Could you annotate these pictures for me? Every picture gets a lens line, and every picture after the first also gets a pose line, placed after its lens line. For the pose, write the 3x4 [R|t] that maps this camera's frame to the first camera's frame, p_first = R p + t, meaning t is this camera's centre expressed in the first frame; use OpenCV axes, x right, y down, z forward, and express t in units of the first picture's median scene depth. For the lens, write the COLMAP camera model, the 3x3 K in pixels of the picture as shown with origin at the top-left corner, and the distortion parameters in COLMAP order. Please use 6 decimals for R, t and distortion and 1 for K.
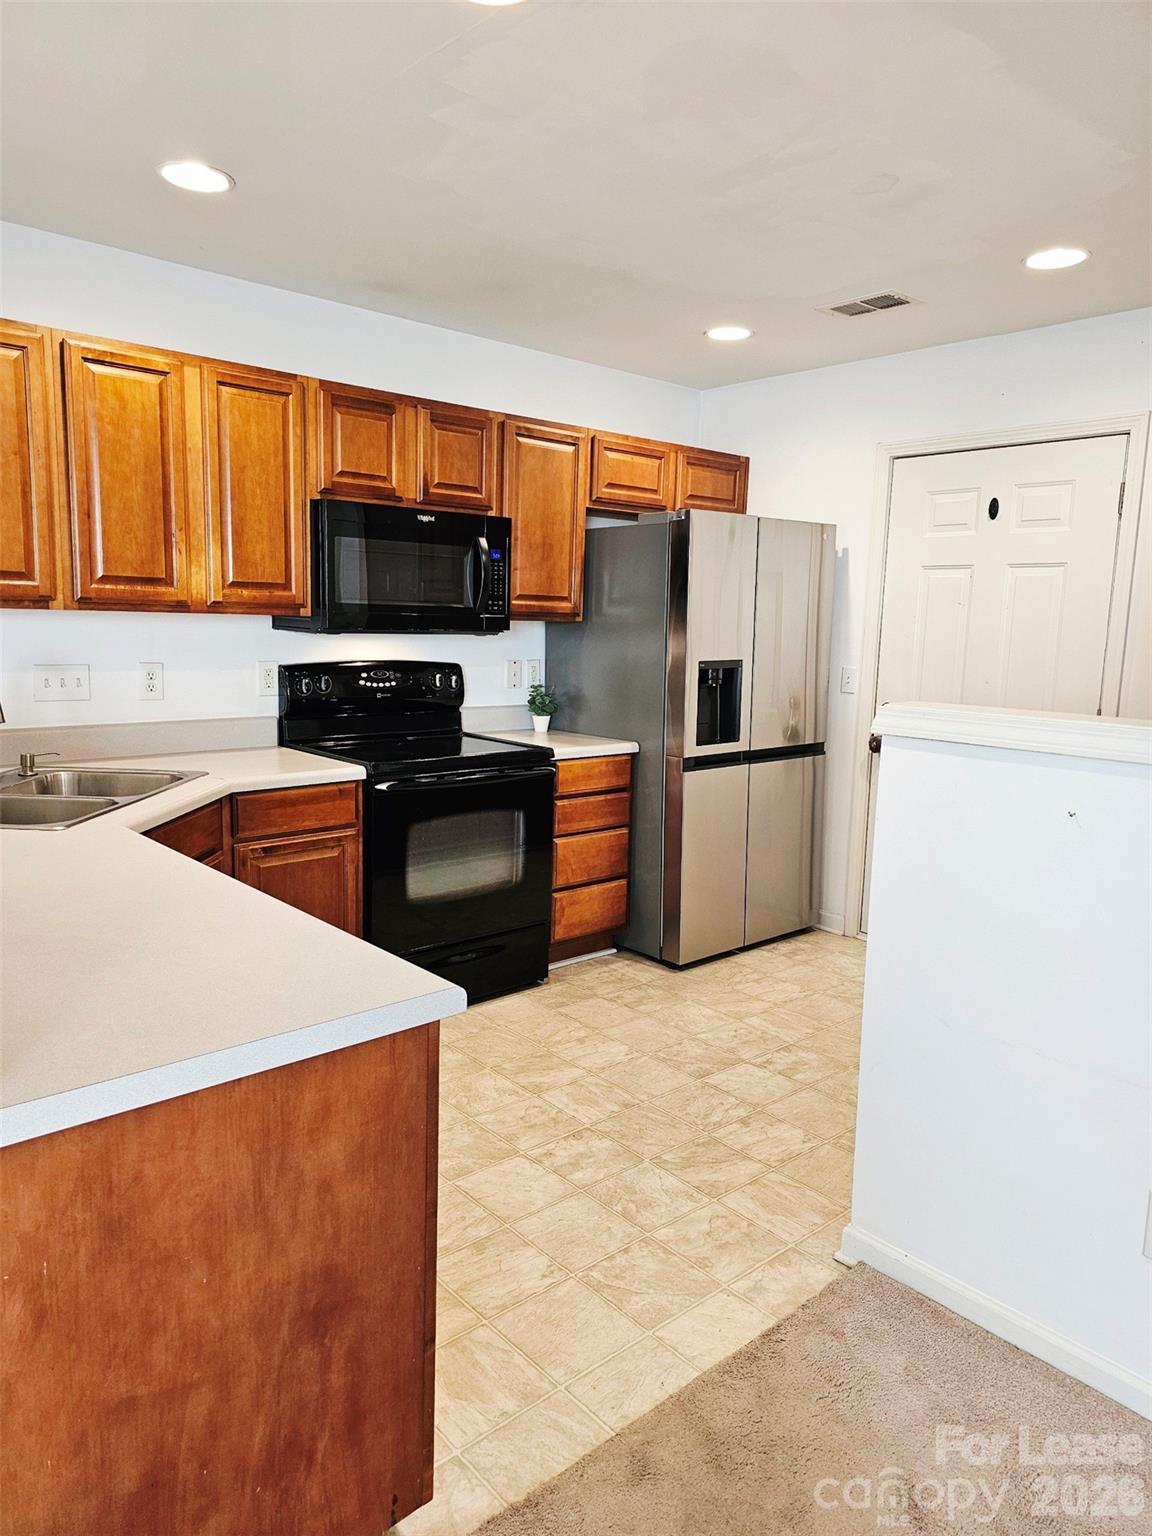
lens RADIAL K [[1039.7, 0, 569.1], [0, 1039.7, 763.5], [0, 0, 1]] dist [0.079468, -0.074055]
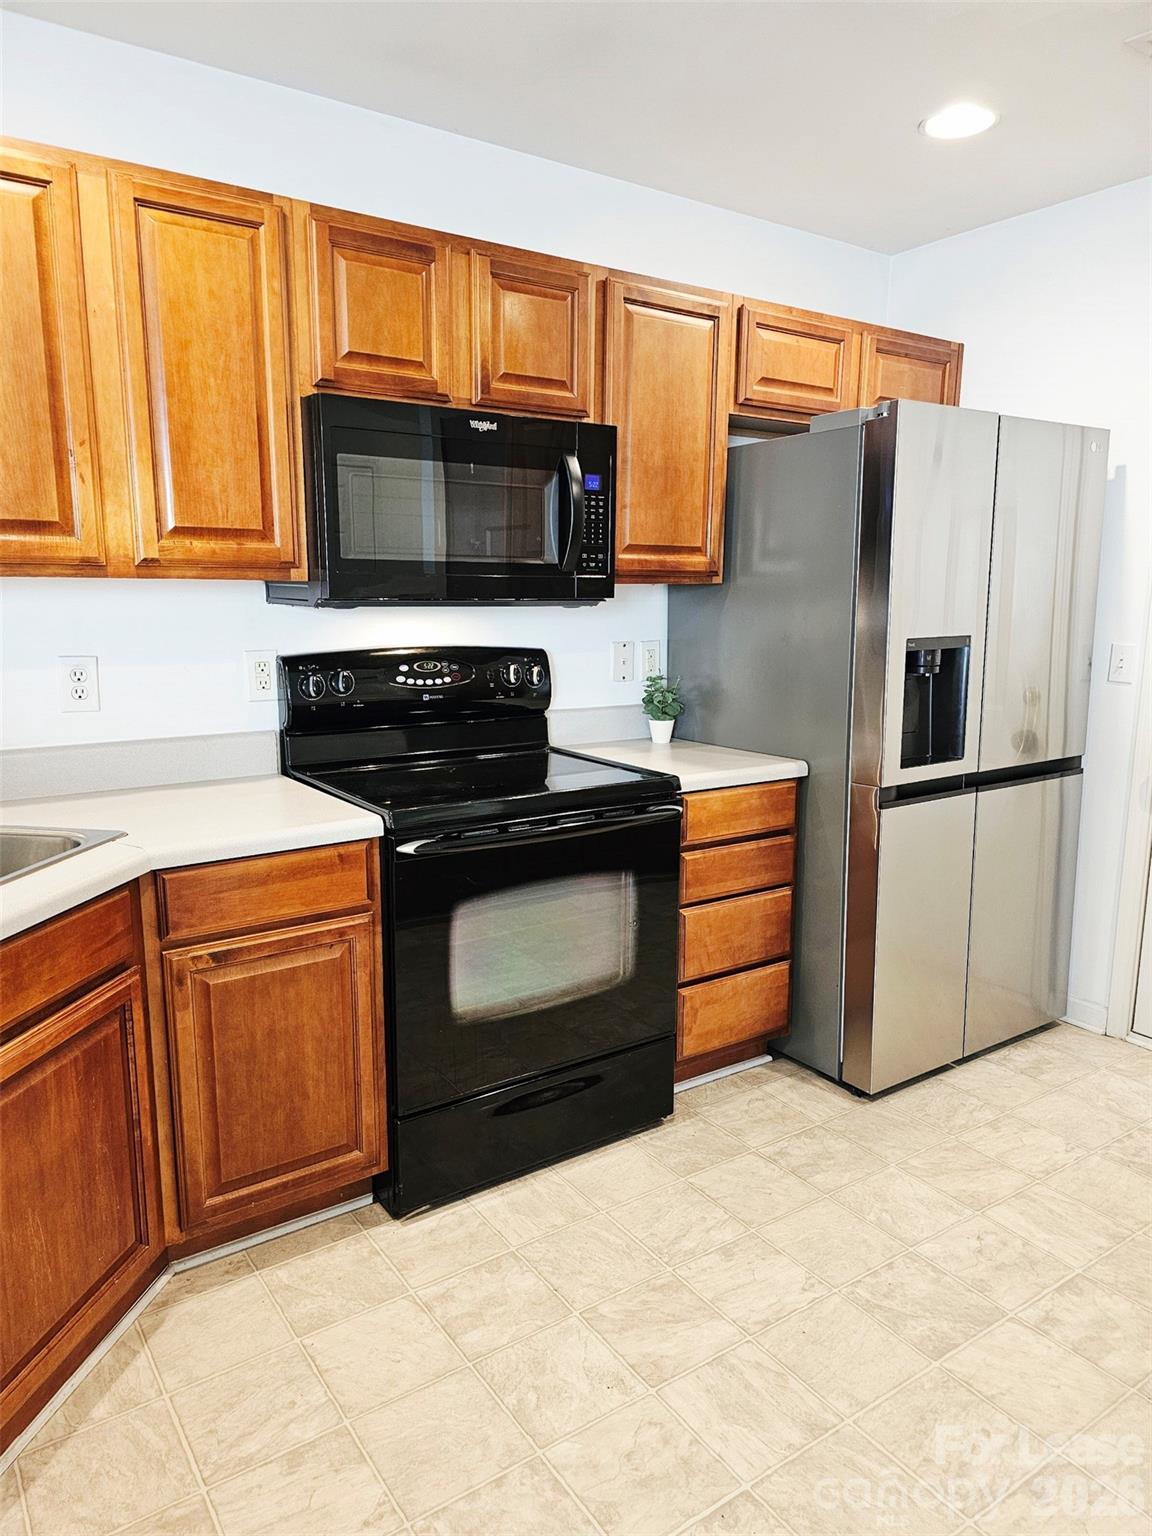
lens RADIAL K [[1029.6, 0, 564.5], [0, 1029.6, 775.8], [0, 0, 1]] dist [0.054796, -0.062495]
pose [[0.992492, 0.000023, -0.122308, -0.008180], [0.003953, 0.999472, 0.032264, -0.036490], [0.122245, -0.032505, 0.991968, 0.346867]]
